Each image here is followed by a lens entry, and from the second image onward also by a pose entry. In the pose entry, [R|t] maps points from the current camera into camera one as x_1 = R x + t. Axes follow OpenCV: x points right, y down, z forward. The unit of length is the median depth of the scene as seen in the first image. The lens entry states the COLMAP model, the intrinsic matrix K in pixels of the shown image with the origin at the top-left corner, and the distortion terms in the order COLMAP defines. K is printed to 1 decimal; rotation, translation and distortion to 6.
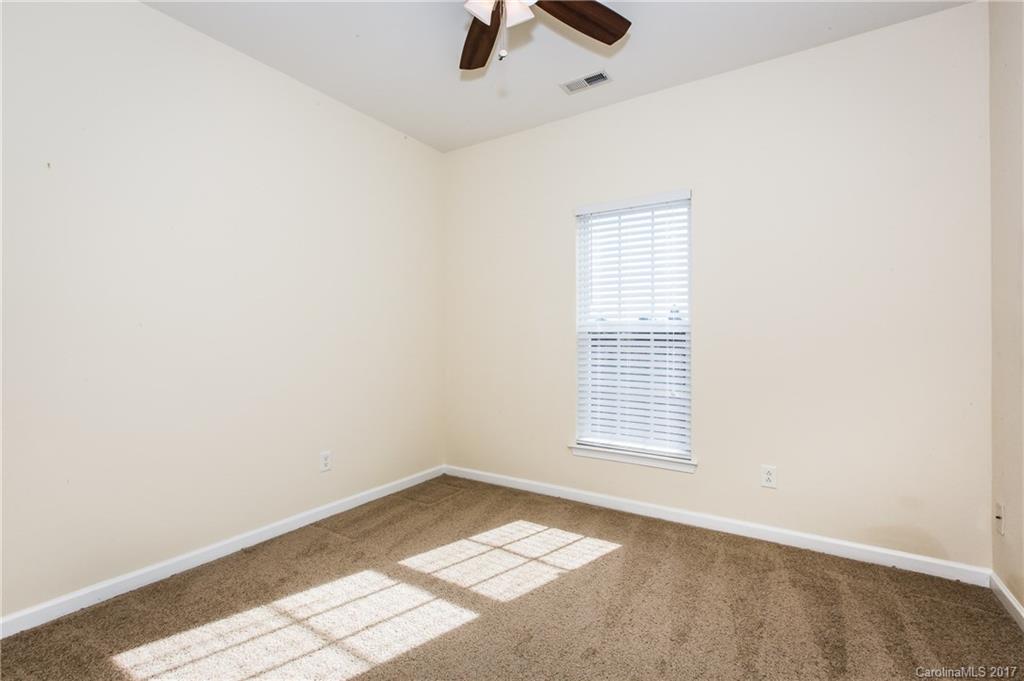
lens RADIAL K [[460.9, 0, 512.9], [0, 460.9, 345.2], [0, 0, 1]] dist [0.002860, -0.000064]
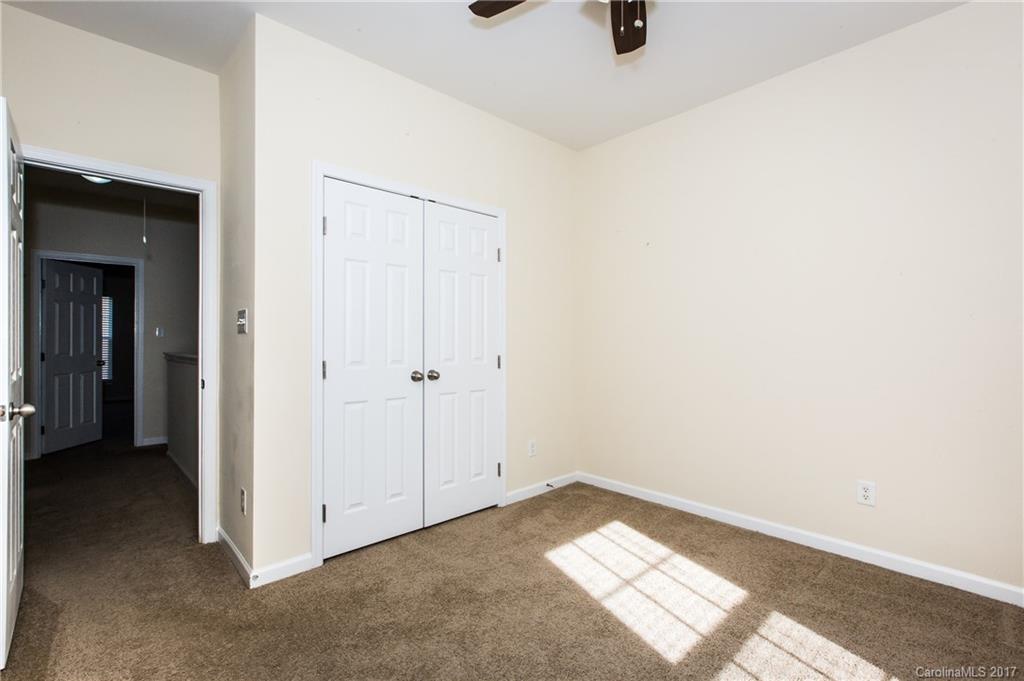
lens RADIAL K [[460.9, 0, 513.3], [0, 460.9, 340.0], [0, 0, 1]] dist [0.002860, -0.000064]
pose [[-0.250910, -0.007890, -0.967978, 0.687672], [-0.023396, 0.999724, -0.002084, -0.002113], [0.967728, 0.022124, -0.251026, 0.760481]]
